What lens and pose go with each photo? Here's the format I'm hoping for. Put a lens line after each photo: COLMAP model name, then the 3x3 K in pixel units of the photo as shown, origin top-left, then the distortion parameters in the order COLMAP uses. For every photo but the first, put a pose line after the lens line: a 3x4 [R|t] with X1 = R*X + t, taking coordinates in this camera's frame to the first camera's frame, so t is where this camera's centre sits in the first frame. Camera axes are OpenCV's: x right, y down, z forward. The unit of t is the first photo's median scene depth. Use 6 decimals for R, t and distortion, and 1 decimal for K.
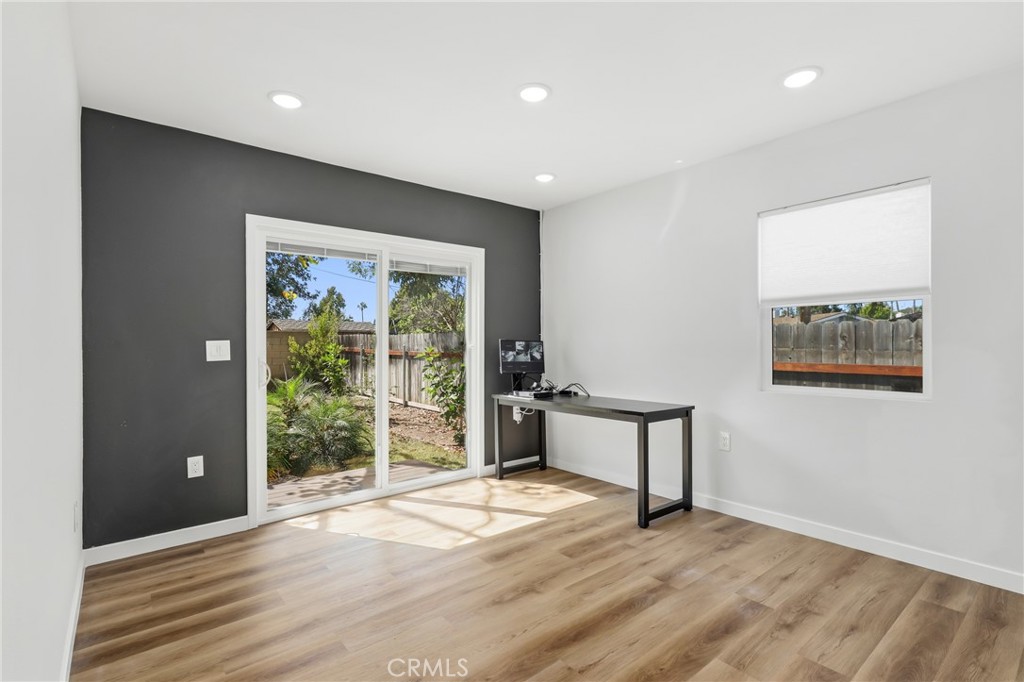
lens RADIAL K [[487.1, 0, 512.0], [0, 487.1, 341.0], [0, 0, 1]] dist [-0.001461, -0.000244]
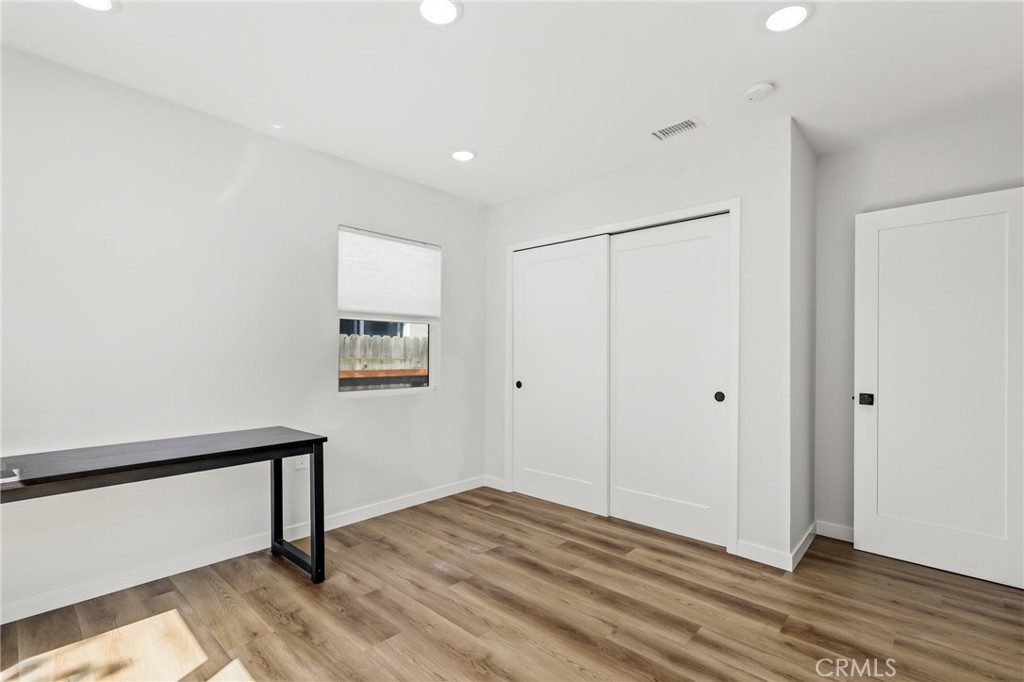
lens RADIAL K [[473.1, 0, 514.4], [0, 473.1, 360.7], [0, 0, 1]] dist [0.001354, 0.000369]
pose [[-0.136648, -0.010677, 0.990562, -0.665880], [-0.002256, 0.999943, 0.010467, 0.013216], [-0.990617, -0.000804, -0.136664, 0.973048]]
